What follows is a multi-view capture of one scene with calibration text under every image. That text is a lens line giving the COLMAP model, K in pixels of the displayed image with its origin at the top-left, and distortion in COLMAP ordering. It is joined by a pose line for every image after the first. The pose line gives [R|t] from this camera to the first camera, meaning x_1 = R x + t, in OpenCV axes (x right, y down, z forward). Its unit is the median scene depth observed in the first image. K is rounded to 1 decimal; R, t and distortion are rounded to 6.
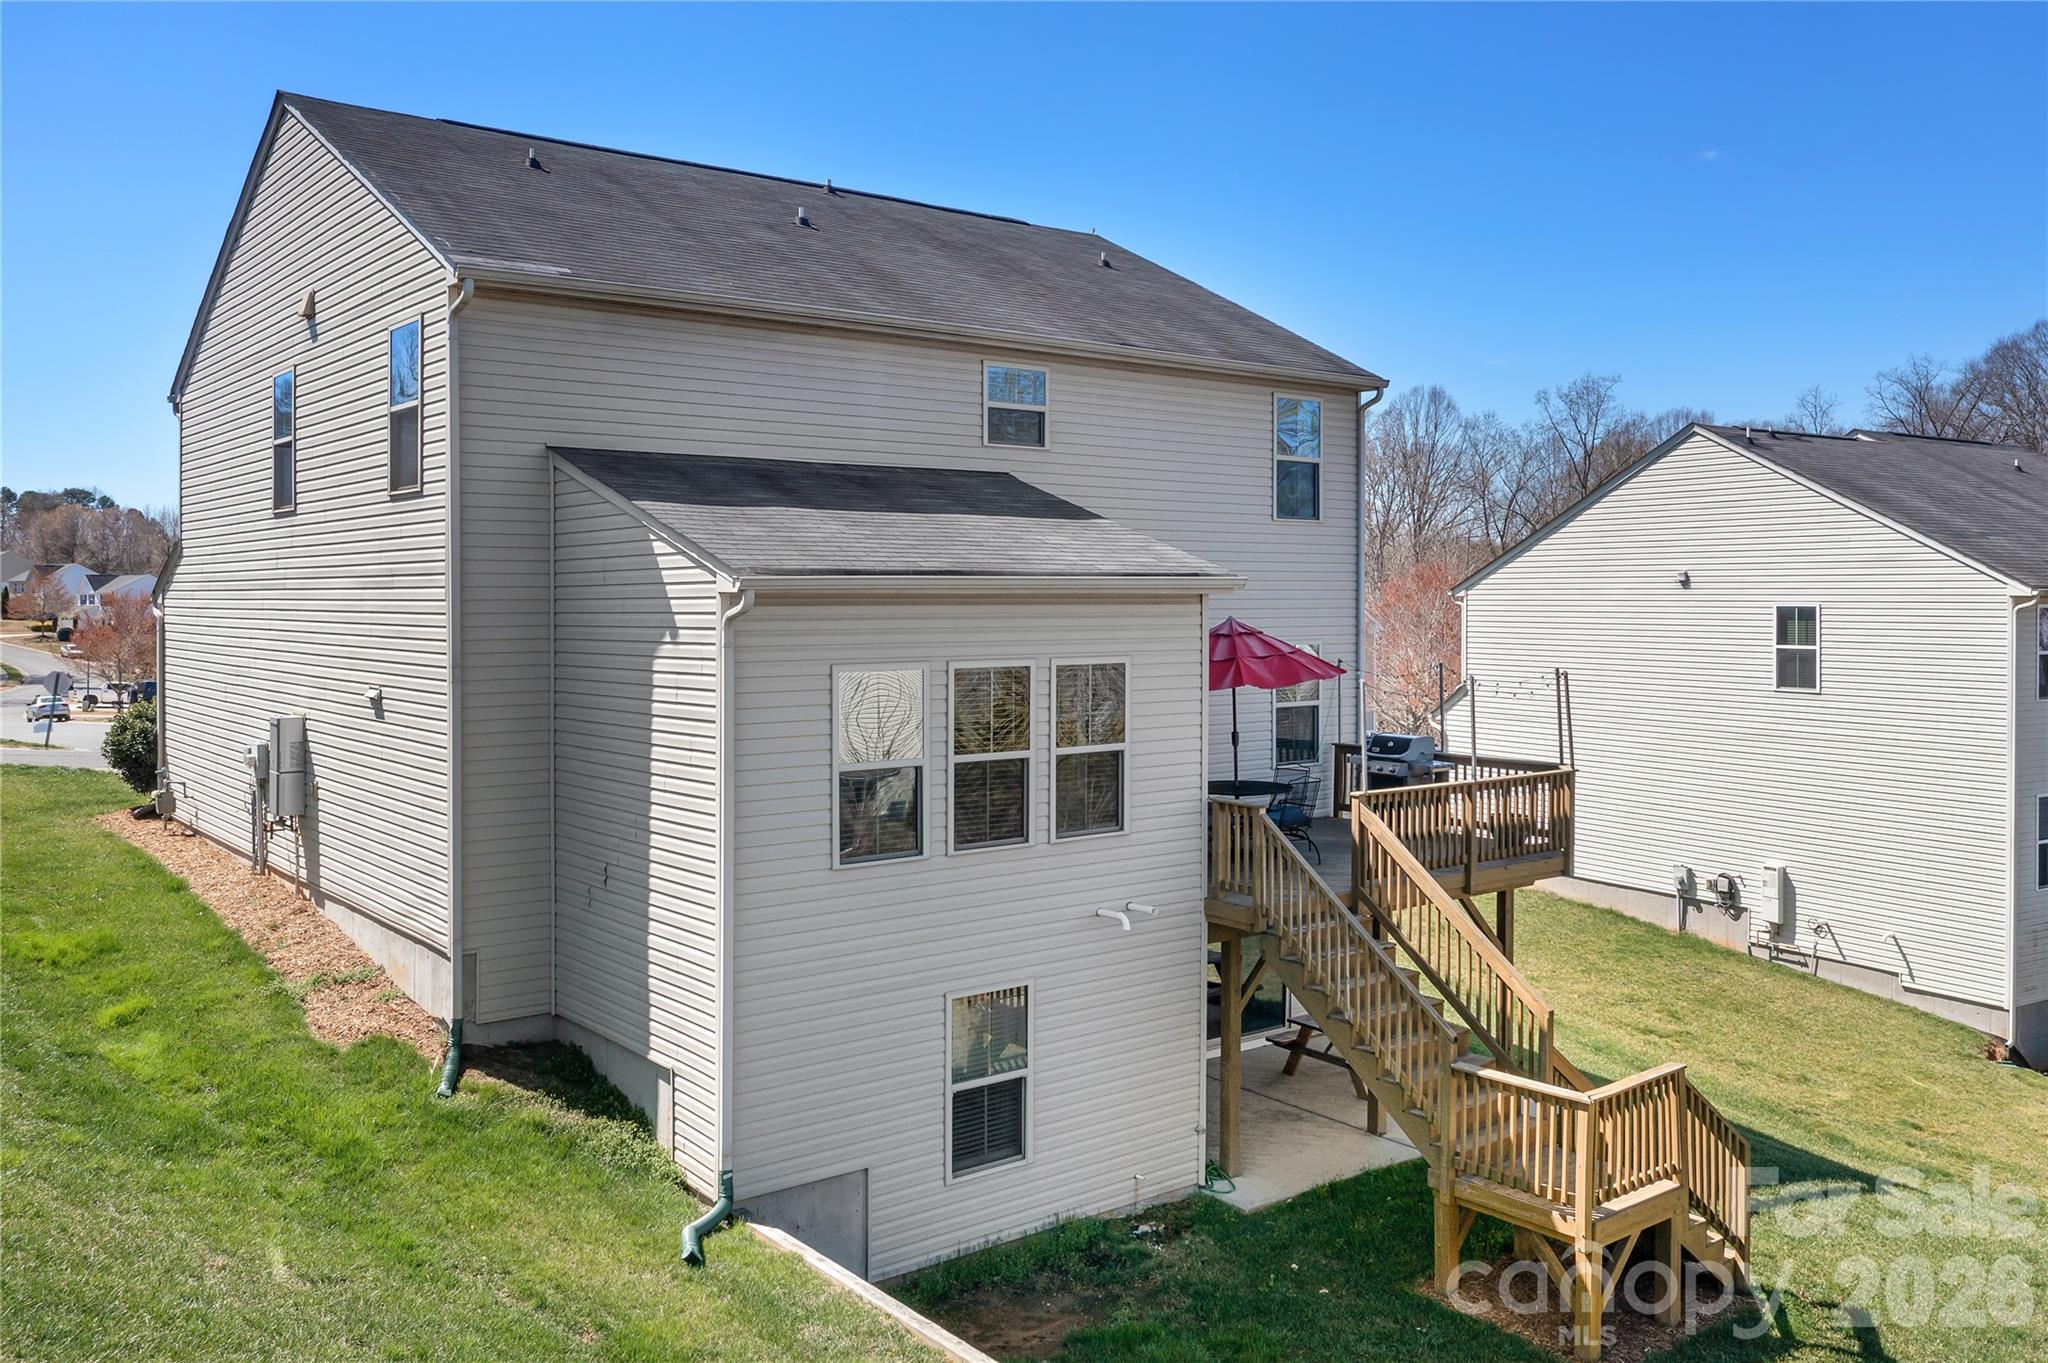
lens RADIAL K [[1652.1, 0, 1028.0], [0, 1652.1, 610.9], [0, 0, 1]] dist [-0.034455, 0.014722]
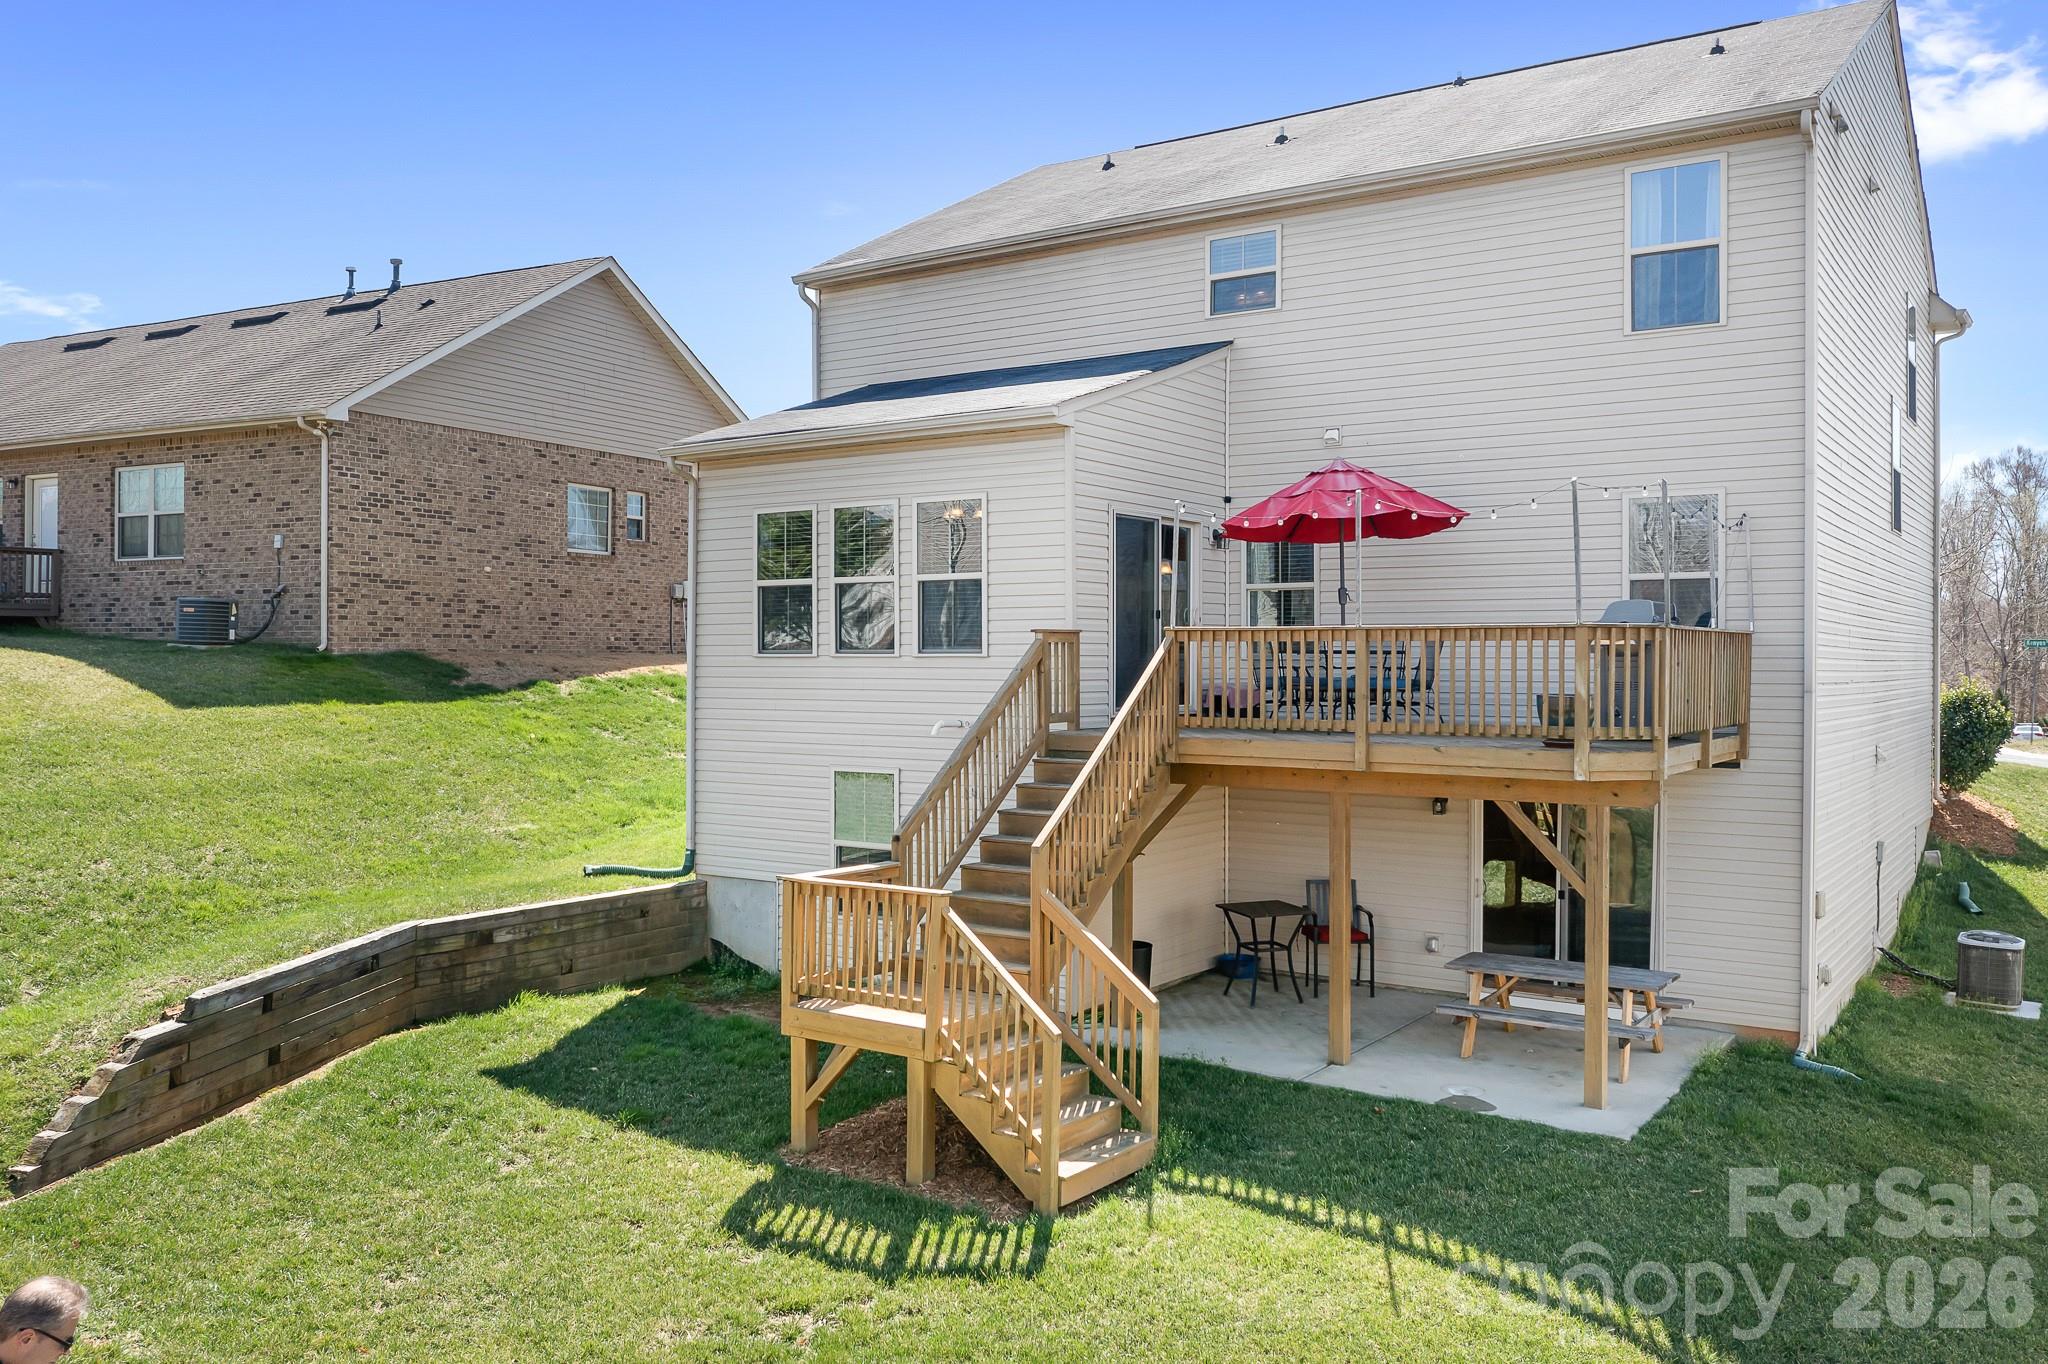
lens RADIAL K [[1652.1, 0, 1007.2], [0, 1652.1, 689.1], [0, 0, 1]] dist [-0.034455, 0.014722]
pose [[0.290186, 0.015015, -0.956853, 1.109379], [-0.010000, 0.999870, 0.012658, 0.142690], [0.956918, 0.005895, 0.290298, 0.700262]]
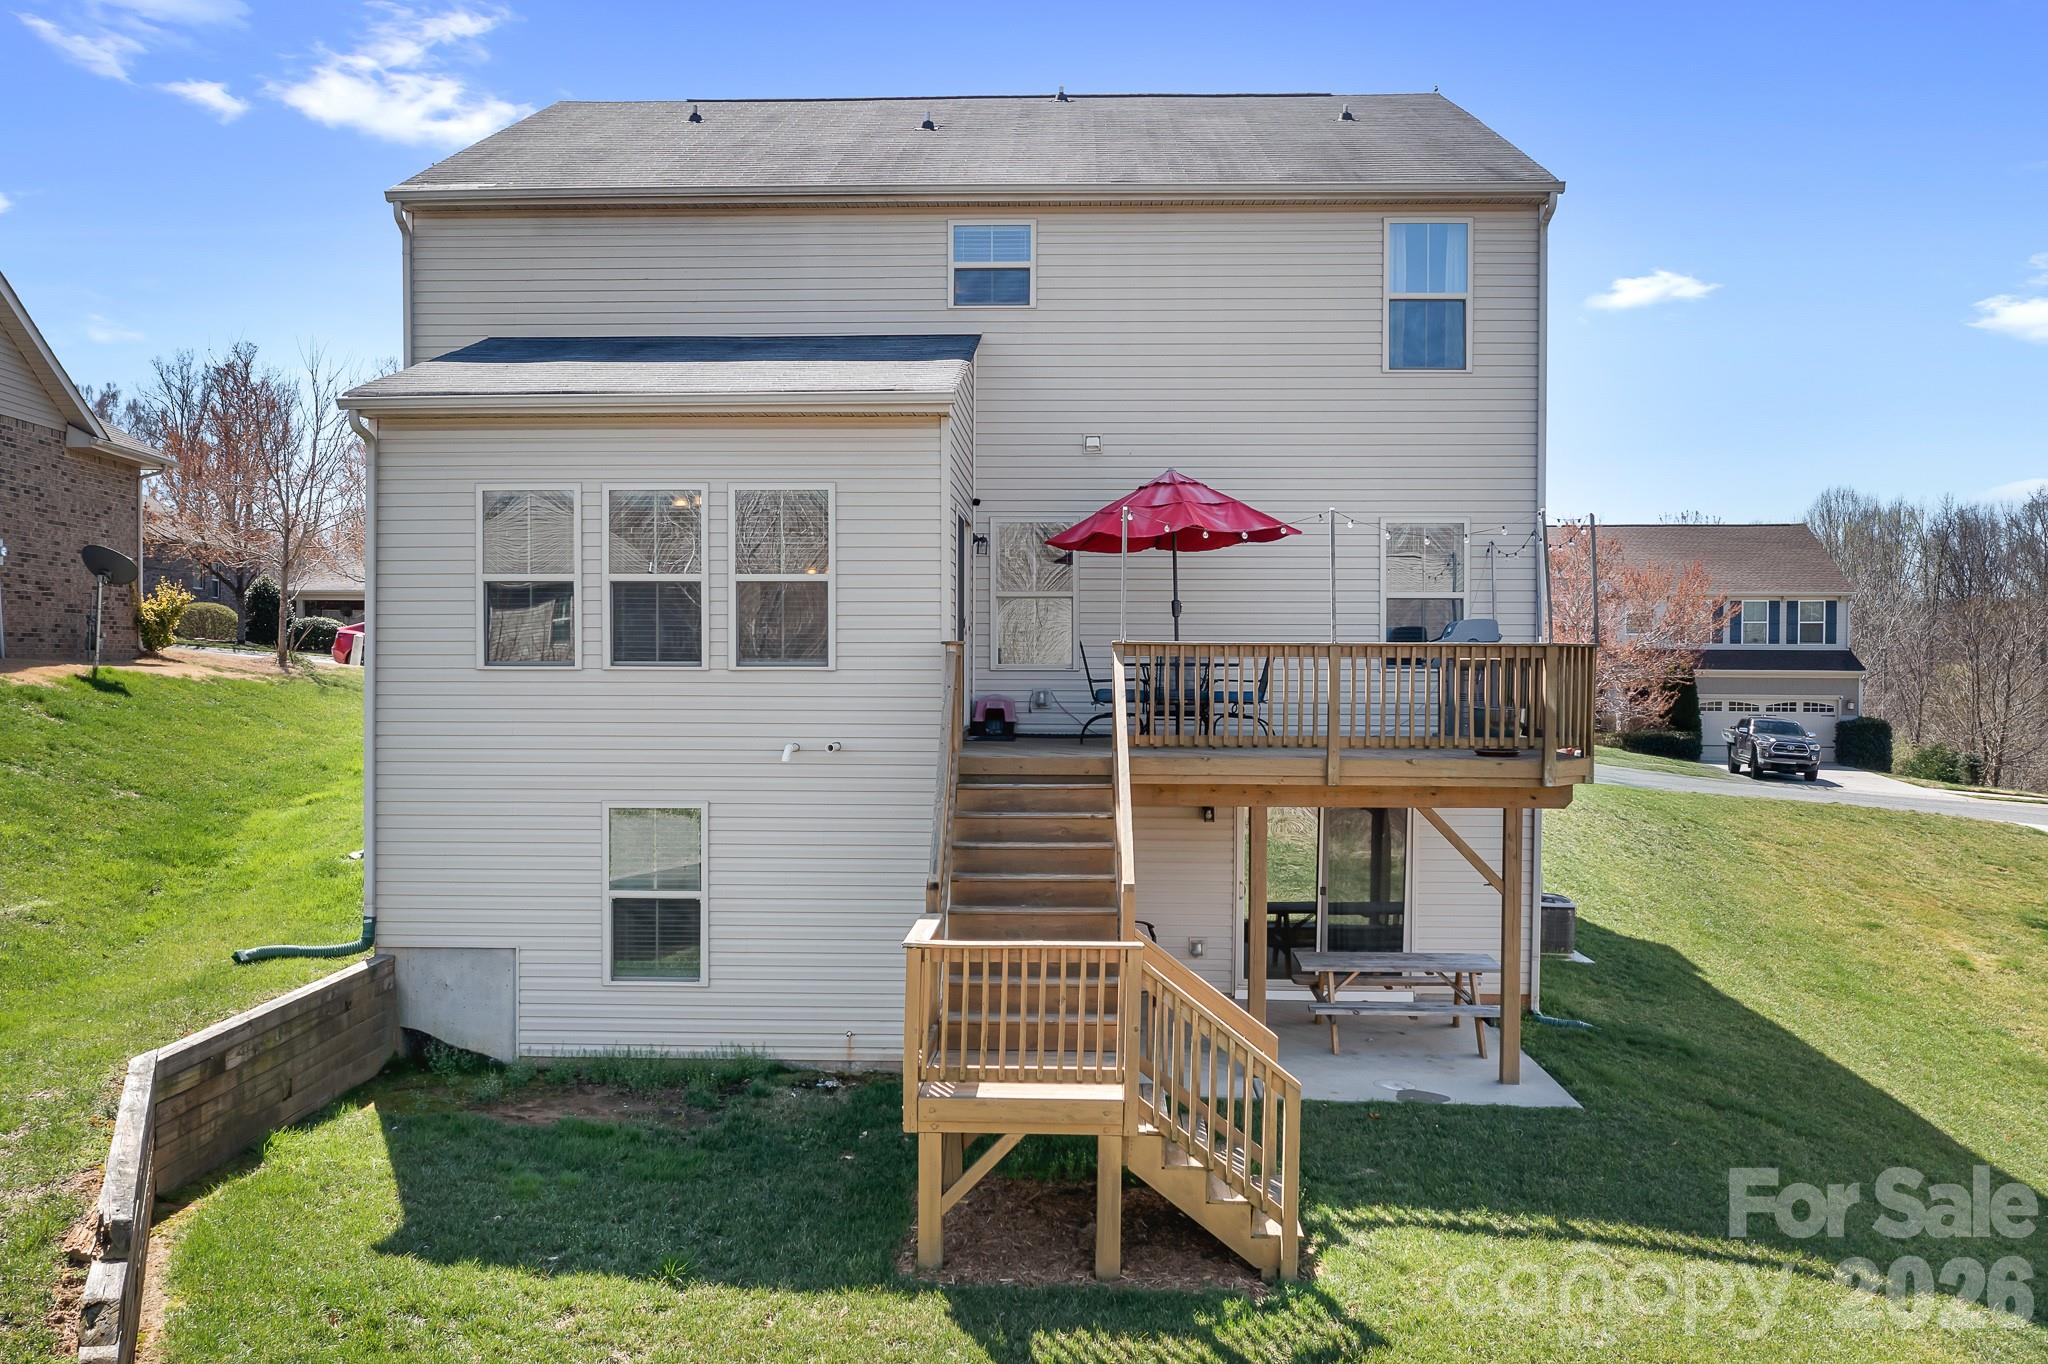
lens RADIAL K [[1652.1, 0, 1036.8], [0, 1652.1, 713.3], [0, 0, 1]] dist [-0.034455, 0.014722]
pose [[0.768179, 0.021179, -0.639885, 0.763836], [-0.007130, 0.999674, 0.024528, 0.135941], [0.640196, -0.014279, 0.768079, 0.343522]]
